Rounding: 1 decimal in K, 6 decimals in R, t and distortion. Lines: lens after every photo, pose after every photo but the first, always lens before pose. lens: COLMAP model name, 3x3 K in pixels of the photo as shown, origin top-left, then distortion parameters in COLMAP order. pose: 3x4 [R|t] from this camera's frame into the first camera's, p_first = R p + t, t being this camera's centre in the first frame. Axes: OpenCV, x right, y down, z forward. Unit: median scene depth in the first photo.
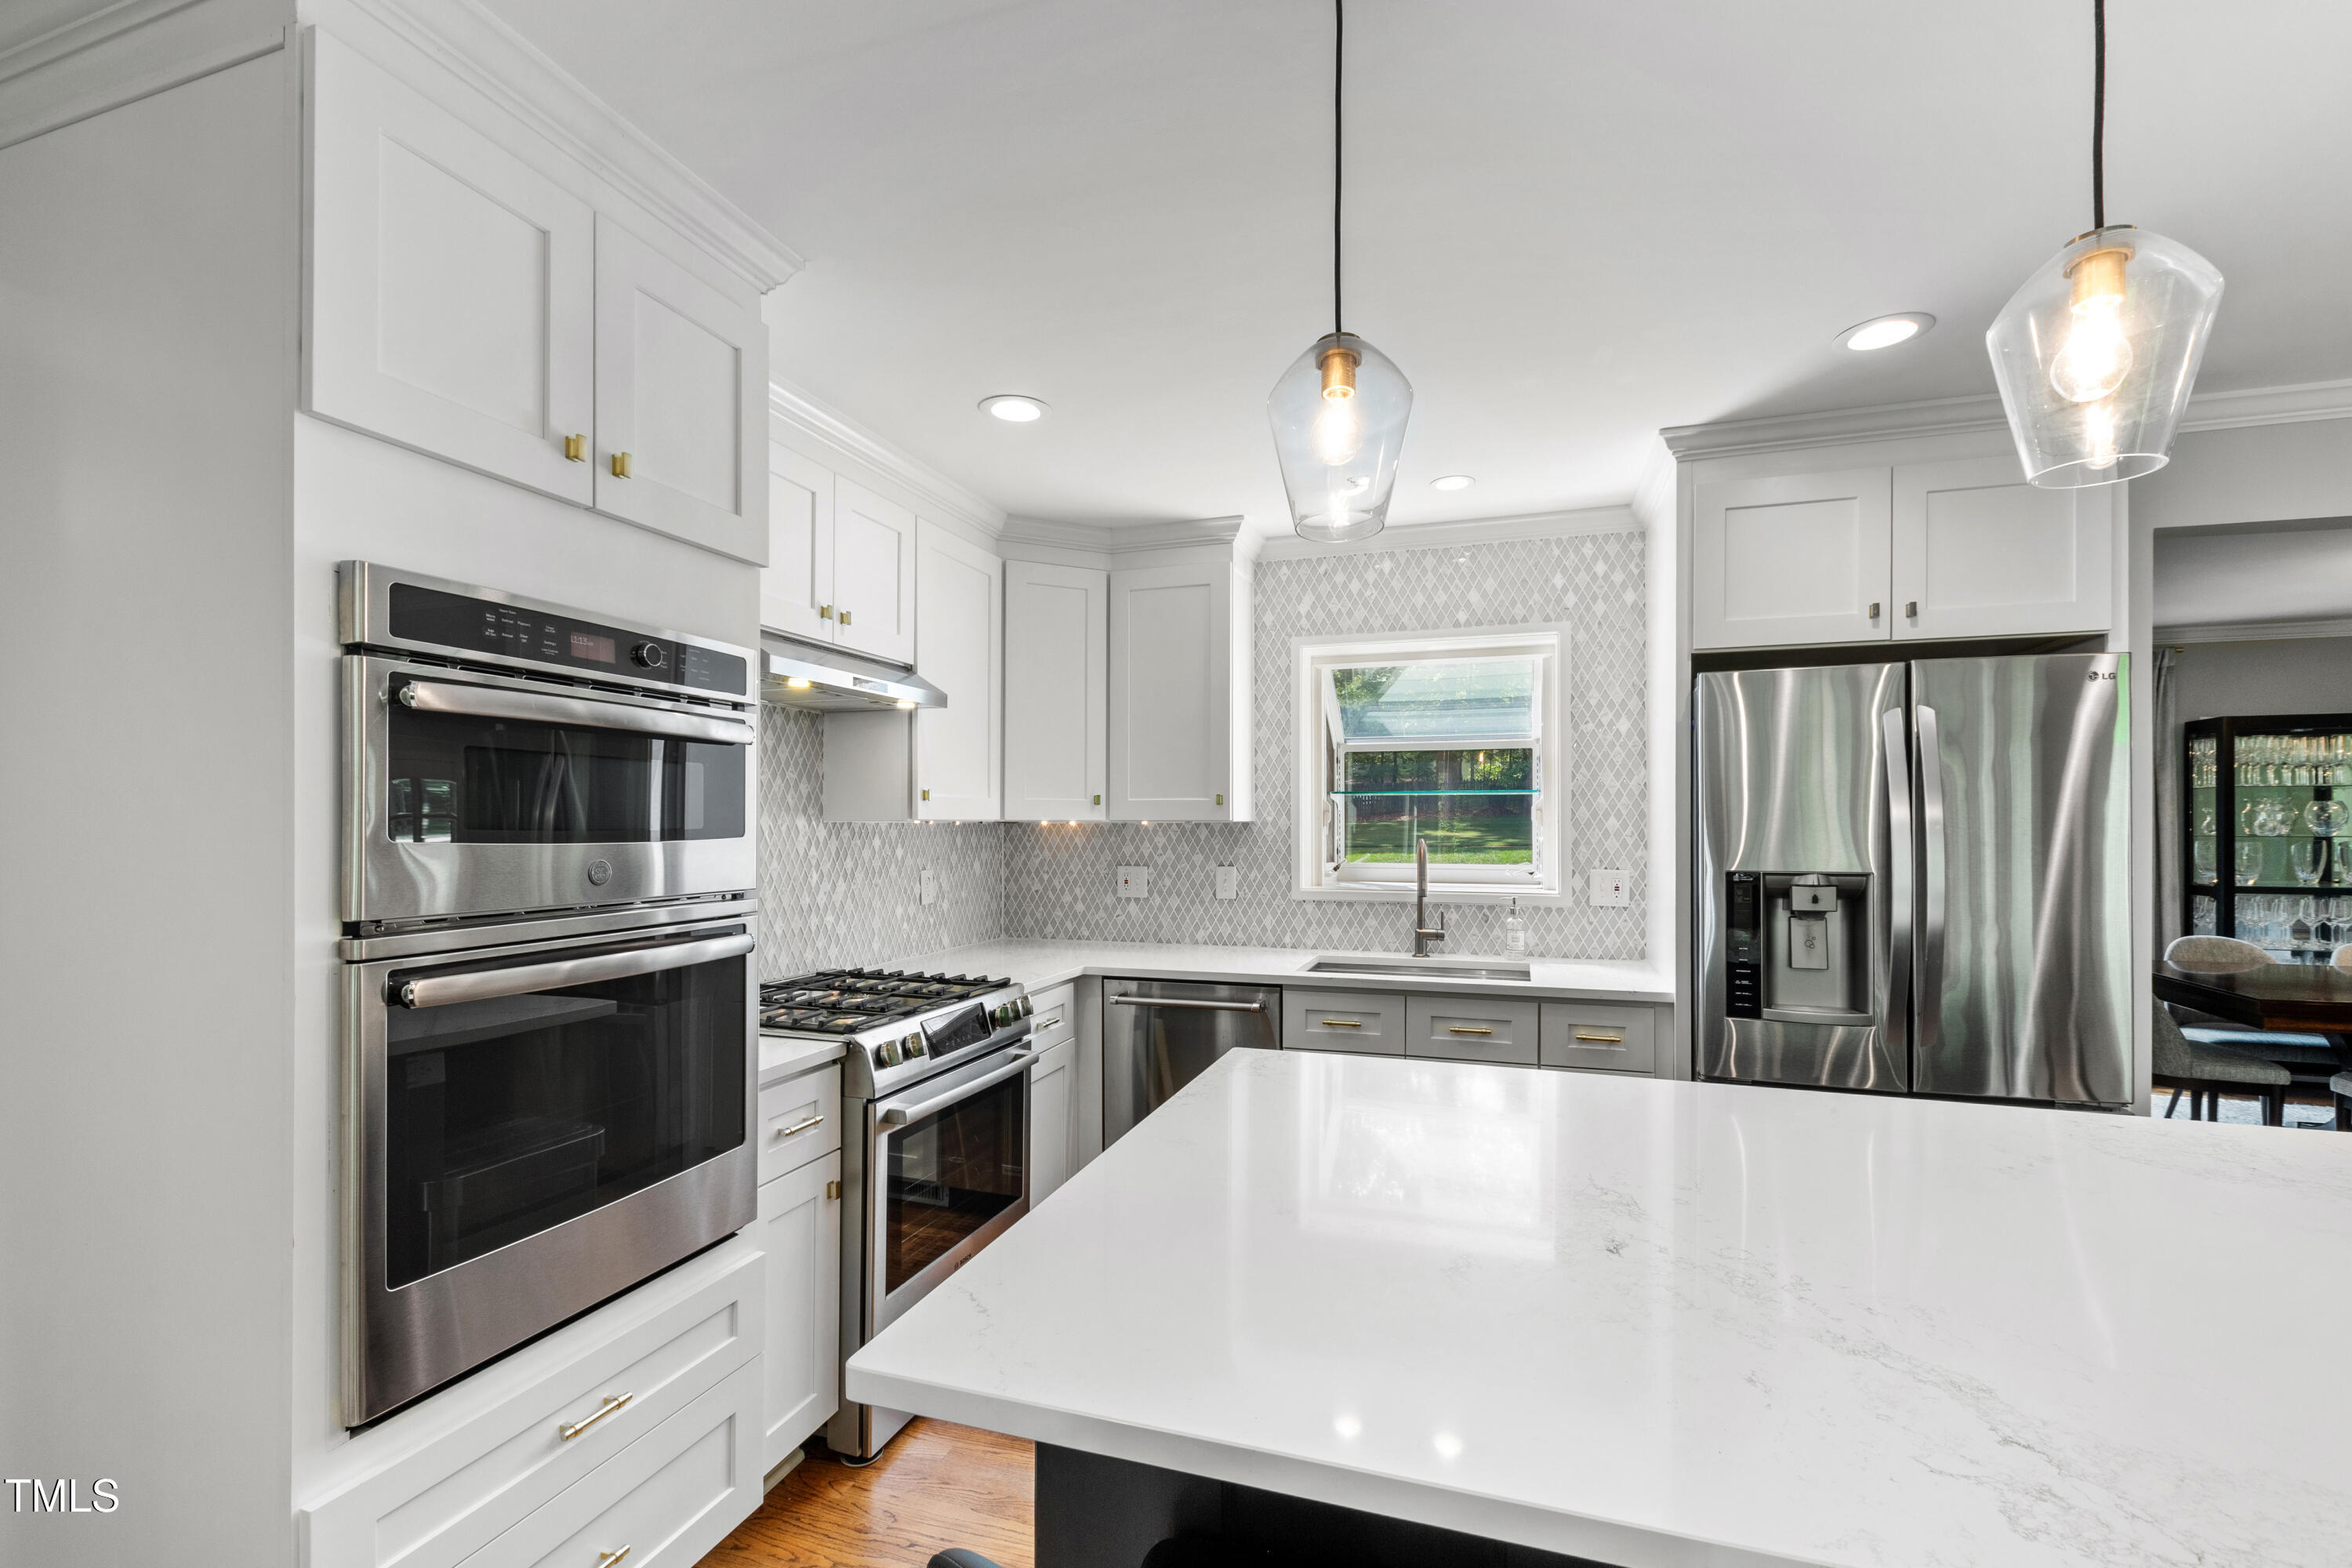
lens RADIAL K [[1019.5, 0, 1170.3], [0, 1019.5, 822.1], [0, 0, 1]] dist [0.001104, -0.004326]
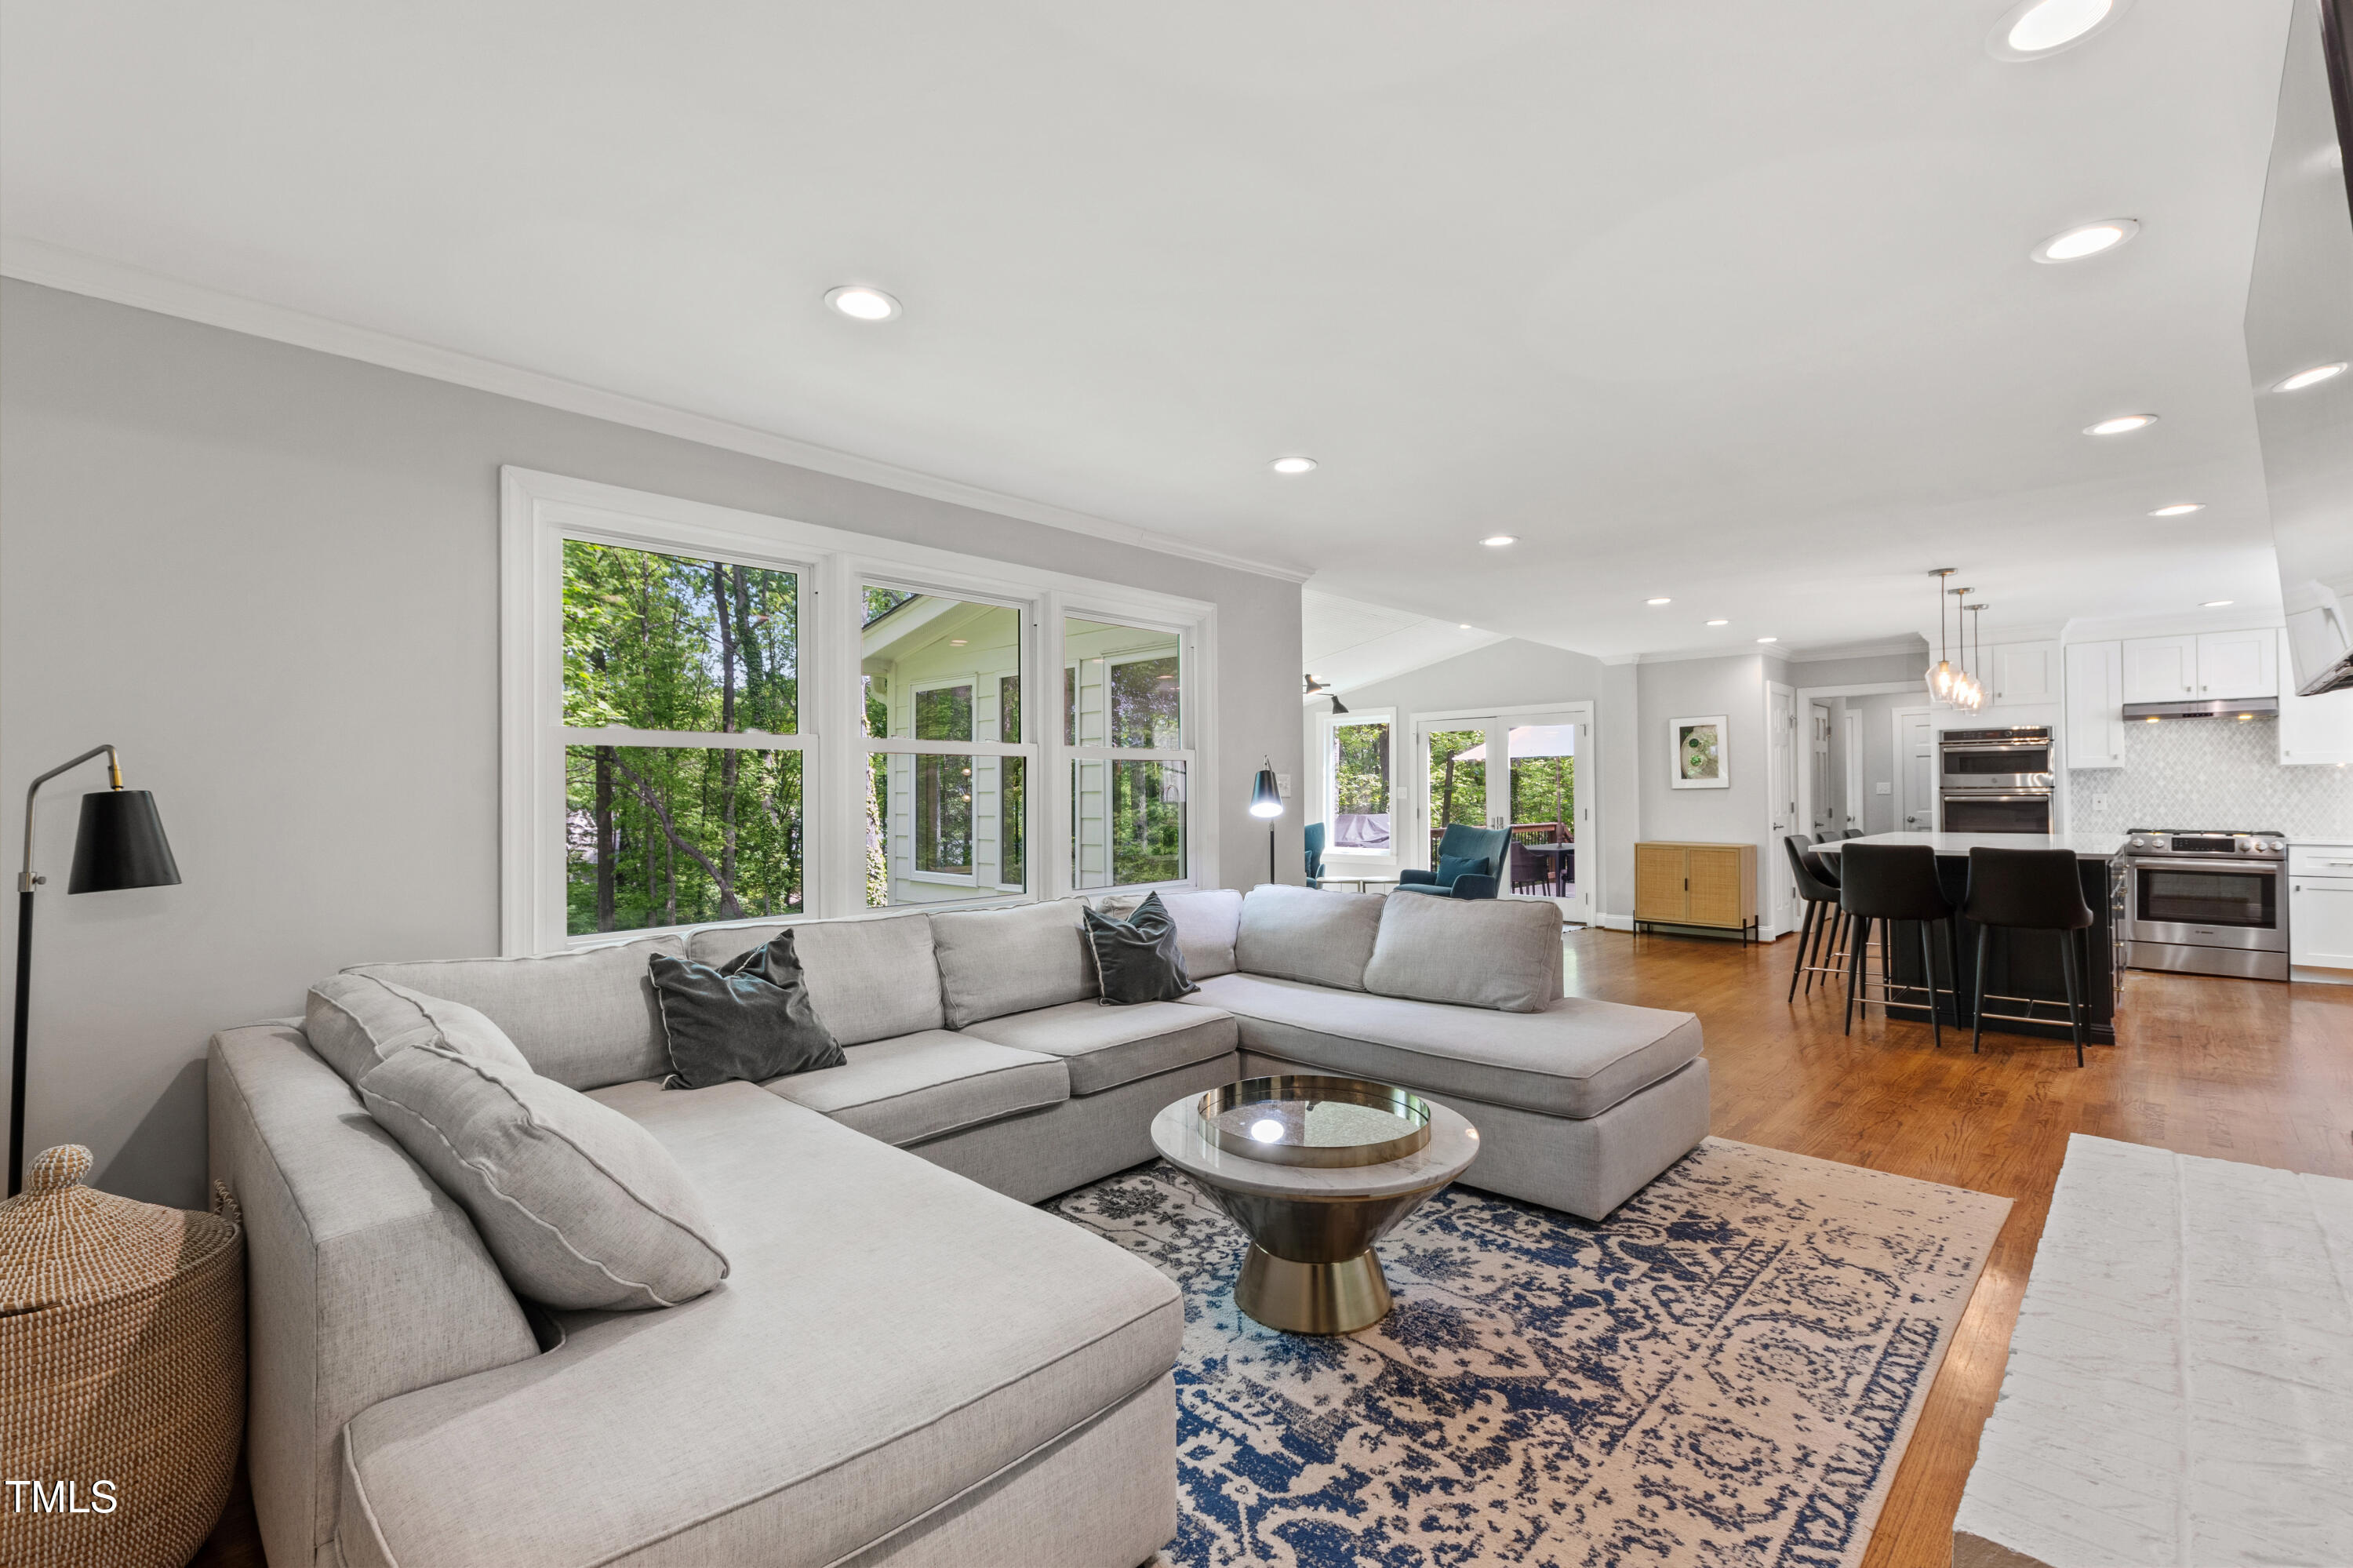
lens RADIAL K [[1020.0, 0, 1193.4], [0, 1020.0, 795.8], [0, 0, 1]] dist [0.001104, -0.004326]
pose [[-0.420317, 0.000631, -0.907377, 2.281152], [0.005770, 0.999981, -0.001977, 0.046770], [0.907359, -0.006067, -0.420313, -0.185280]]
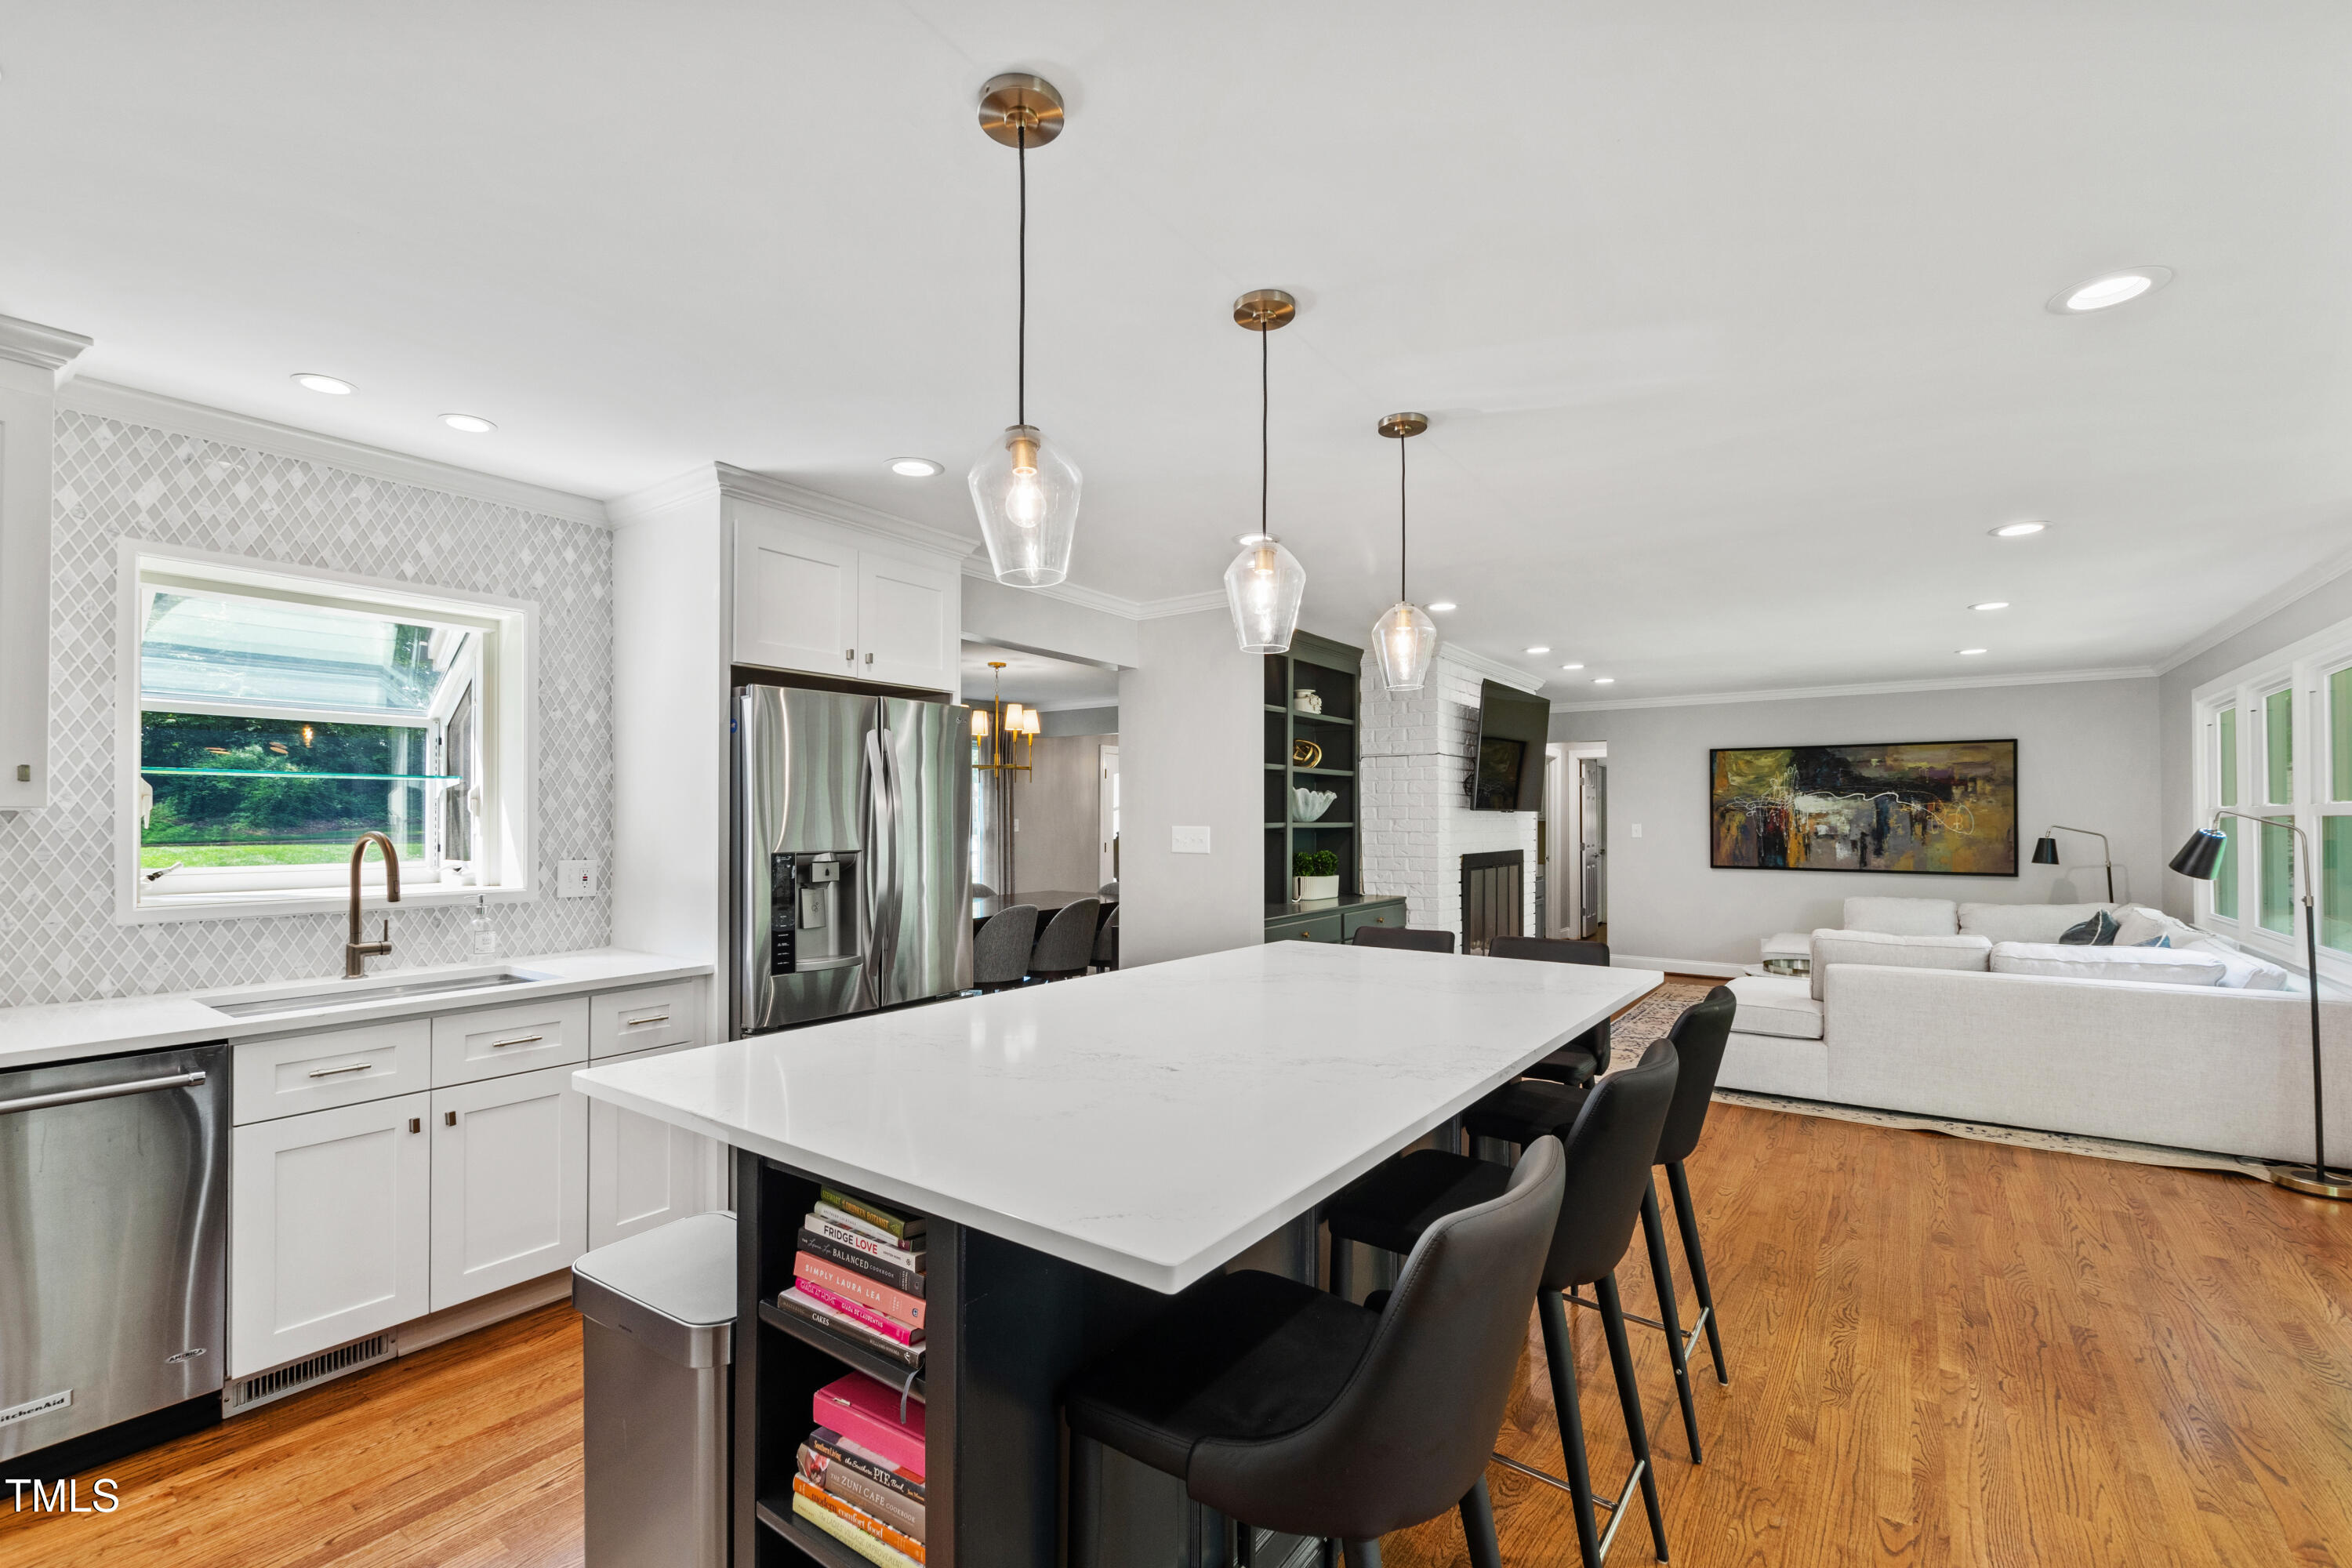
lens RADIAL K [[1019.5, 0, 1171.5], [0, 1019.5, 809.2], [0, 0, 1]] dist [0.001104, -0.004326]
pose [[0.295857, 0.008132, 0.955198, -0.329121], [-0.002007, 0.999967, -0.007892, 0.003519], [-0.955230, 0.000418, 0.295863, 0.143197]]
